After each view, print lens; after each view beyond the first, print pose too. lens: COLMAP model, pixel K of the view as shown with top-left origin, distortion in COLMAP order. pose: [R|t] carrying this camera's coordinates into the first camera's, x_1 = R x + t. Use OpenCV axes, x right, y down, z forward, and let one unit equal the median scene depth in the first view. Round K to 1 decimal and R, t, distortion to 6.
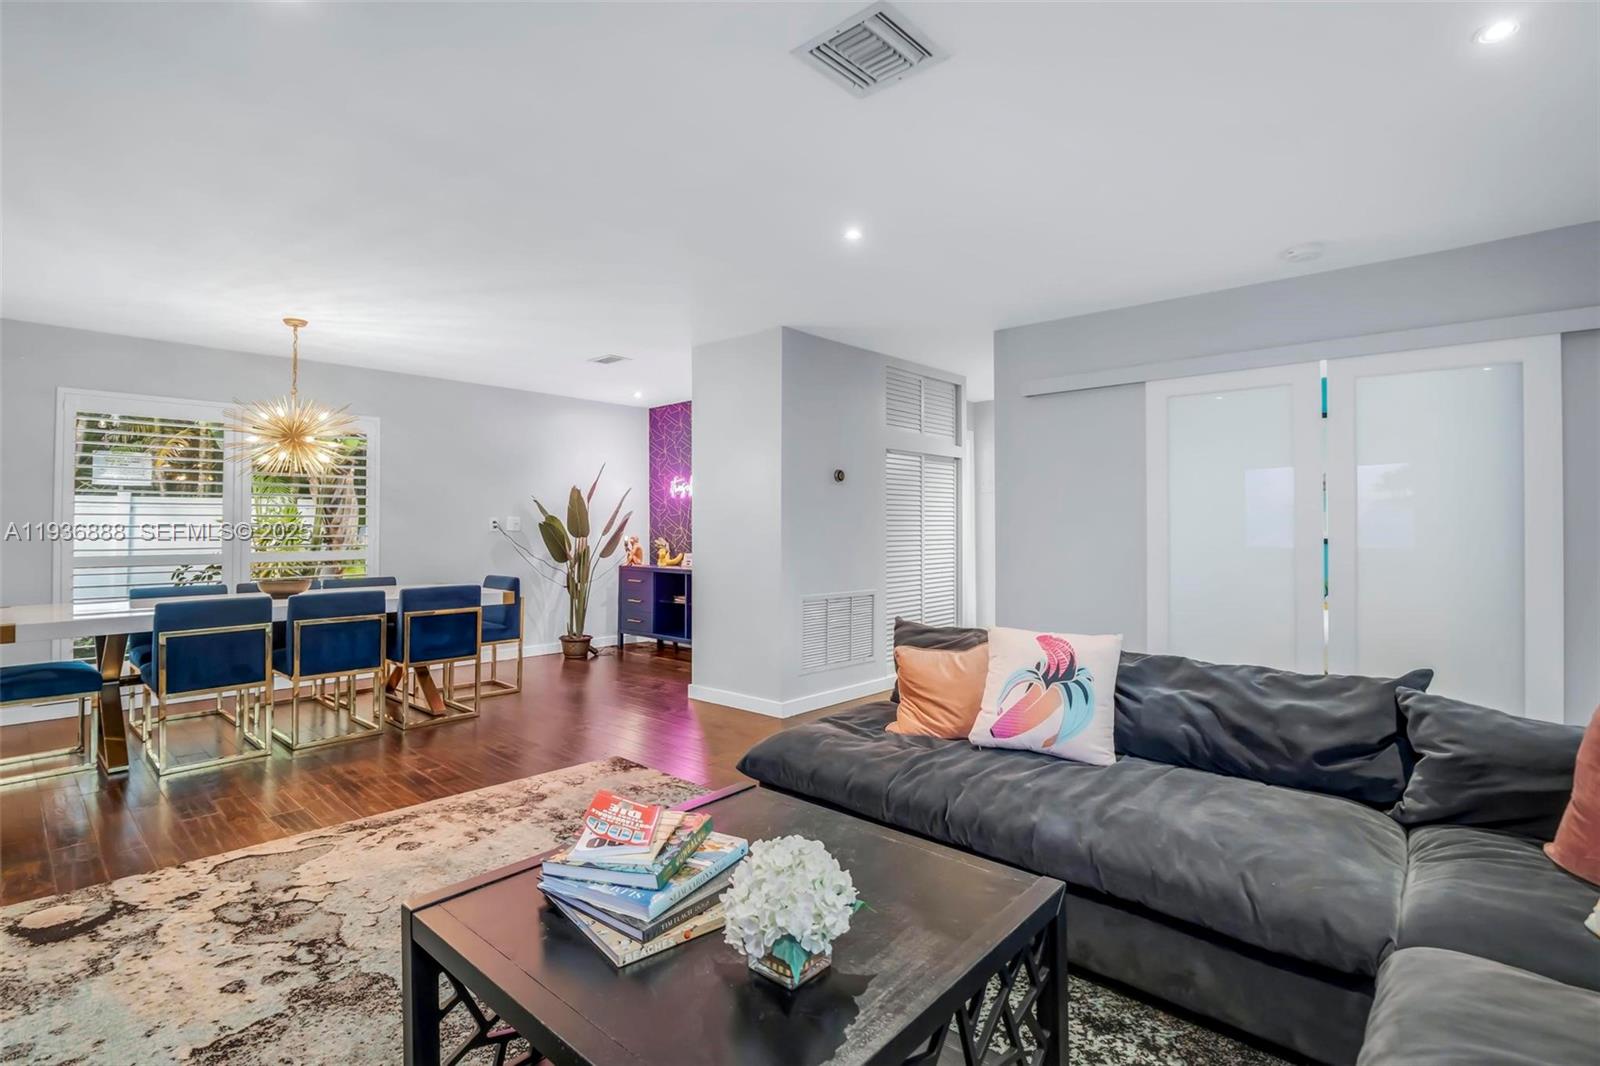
lens RADIAL K [[750.2, 0, 819.7], [0, 750.2, 530.2], [0, 0, 1]] dist [-0.019573, 0.001140]
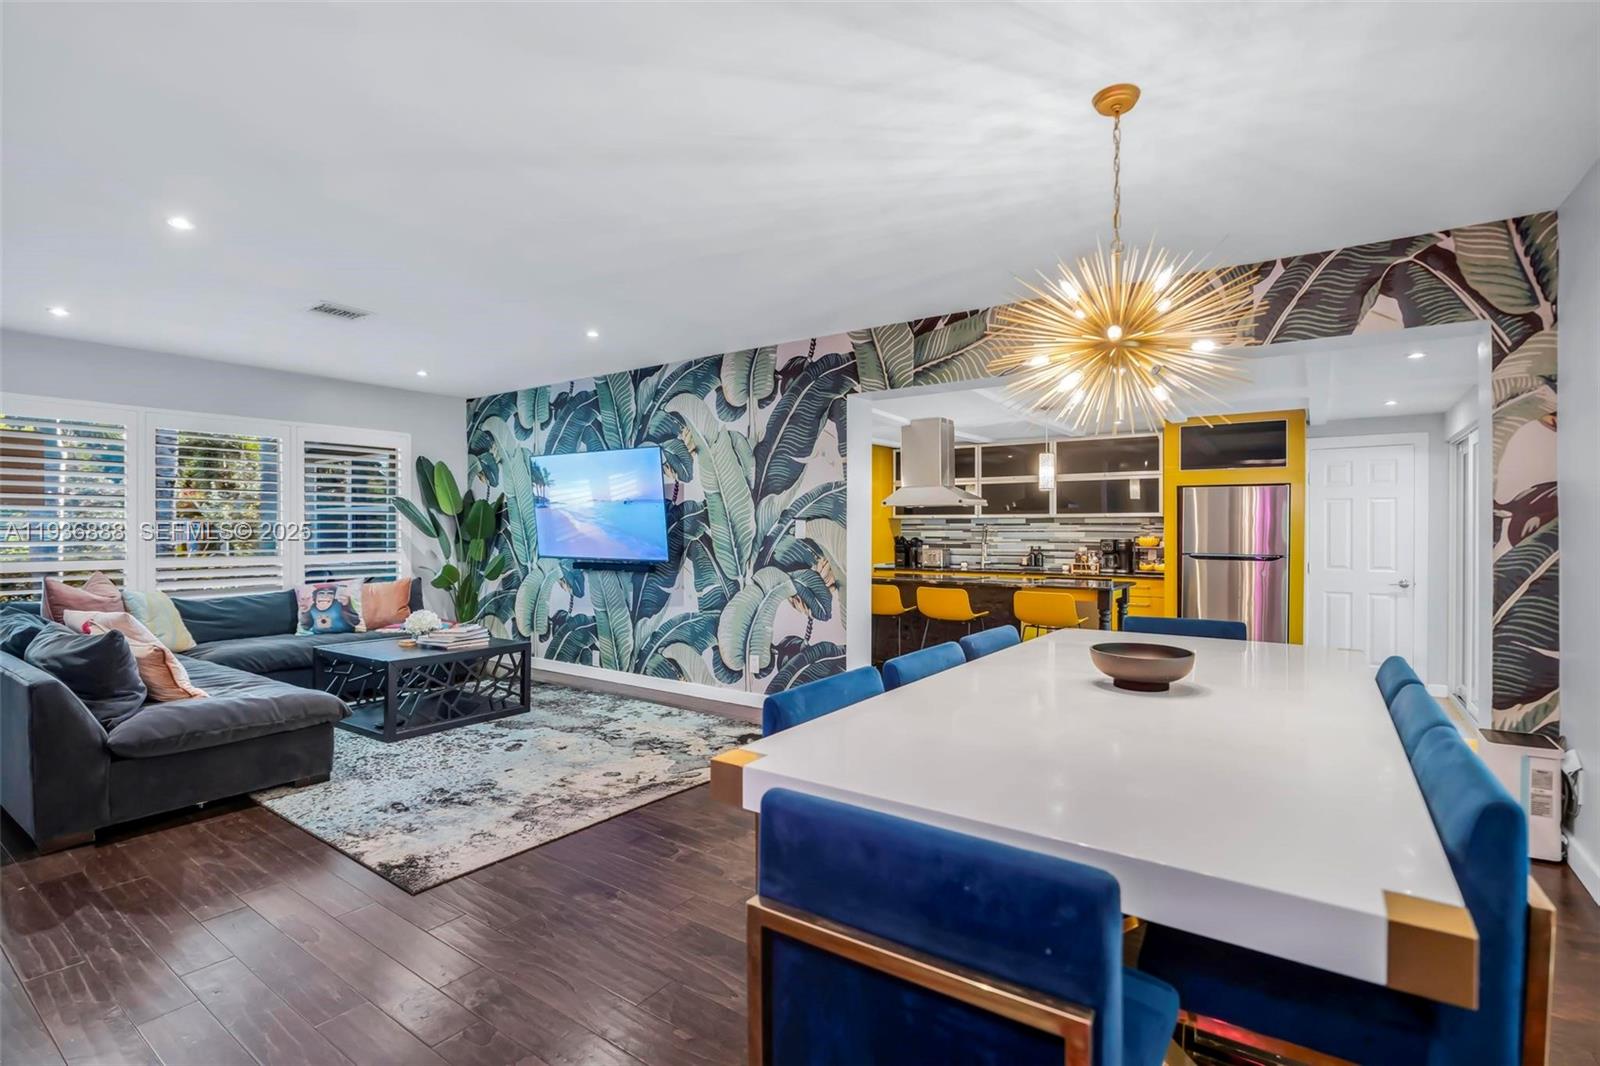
lens RADIAL K [[742.9, 0, 818.5], [0, 742.9, 531.2], [0, 0, 1]] dist [-0.022893, 0.005003]
pose [[-0.992668, -0.002642, -0.120845, -0.611303], [-0.003063, 0.999990, 0.003299, -0.009850], [0.120835, 0.003645, -0.992666, 1.894583]]
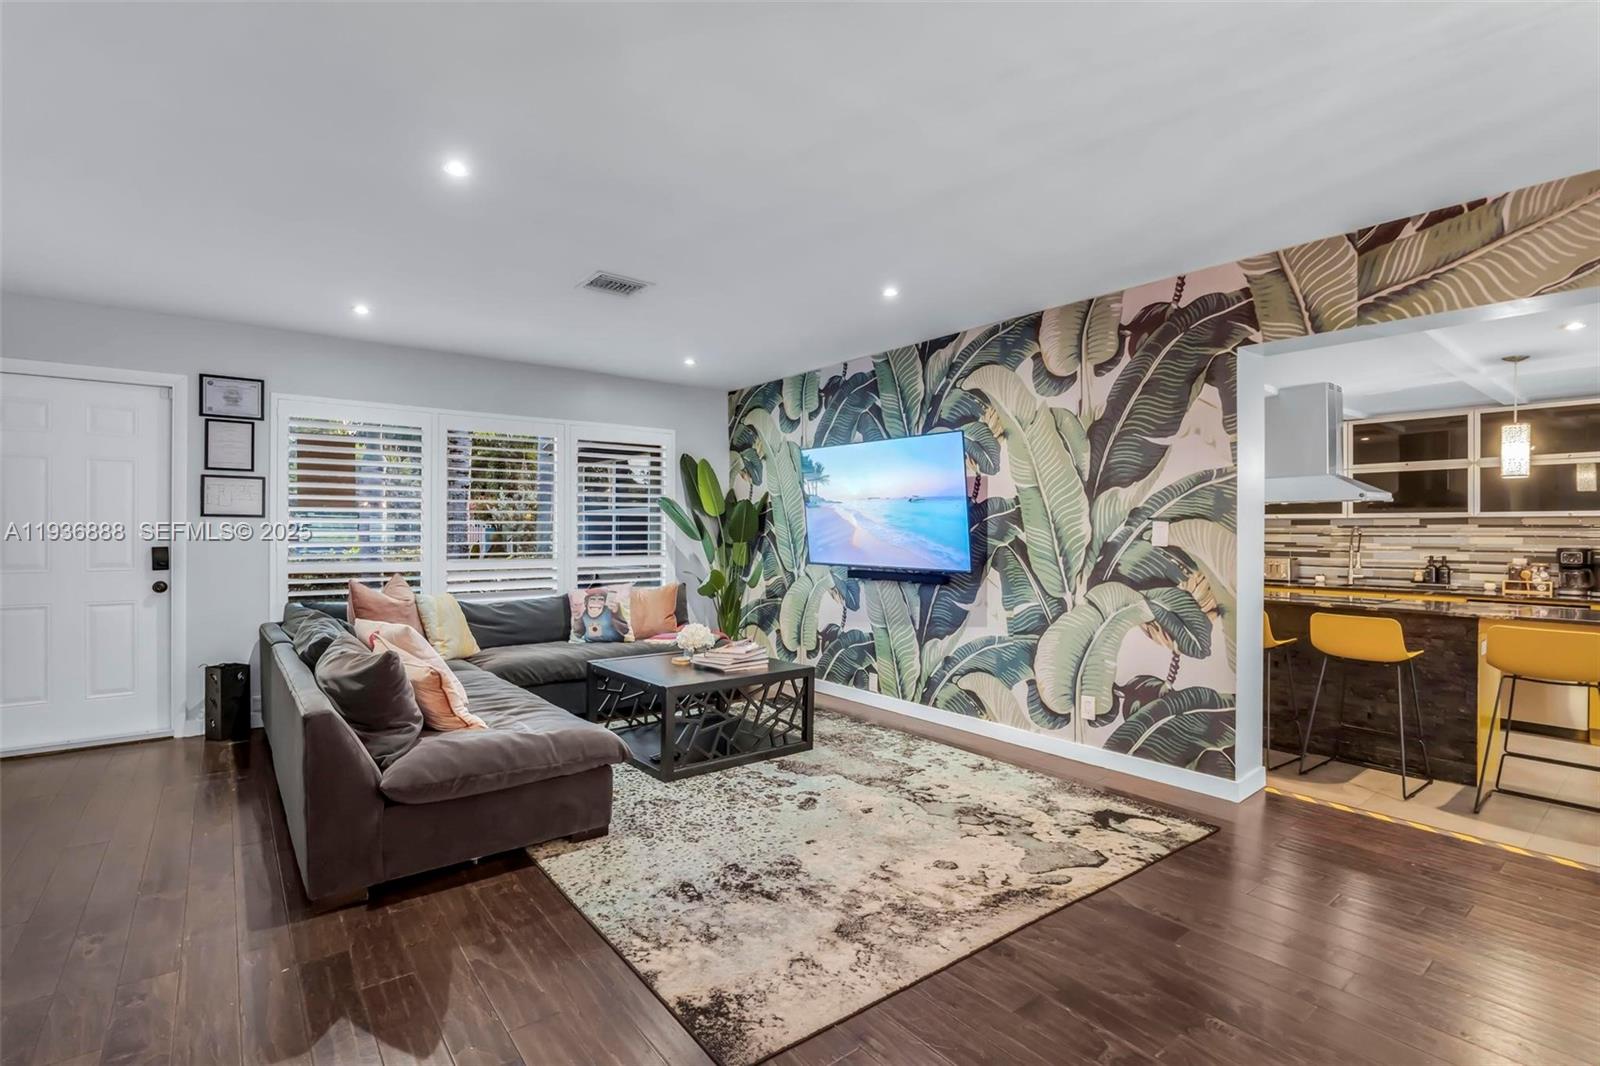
lens RADIAL K [[750.2, 0, 819.7], [0, 750.2, 530.2], [0, 0, 1]] dist [-0.019573, 0.001140]
pose [[-0.985952, -0.005142, 0.166948, -0.444731], [-0.004948, 0.999987, 0.001581, -0.012976], [-0.166954, 0.000732, -0.985964, 1.610394]]
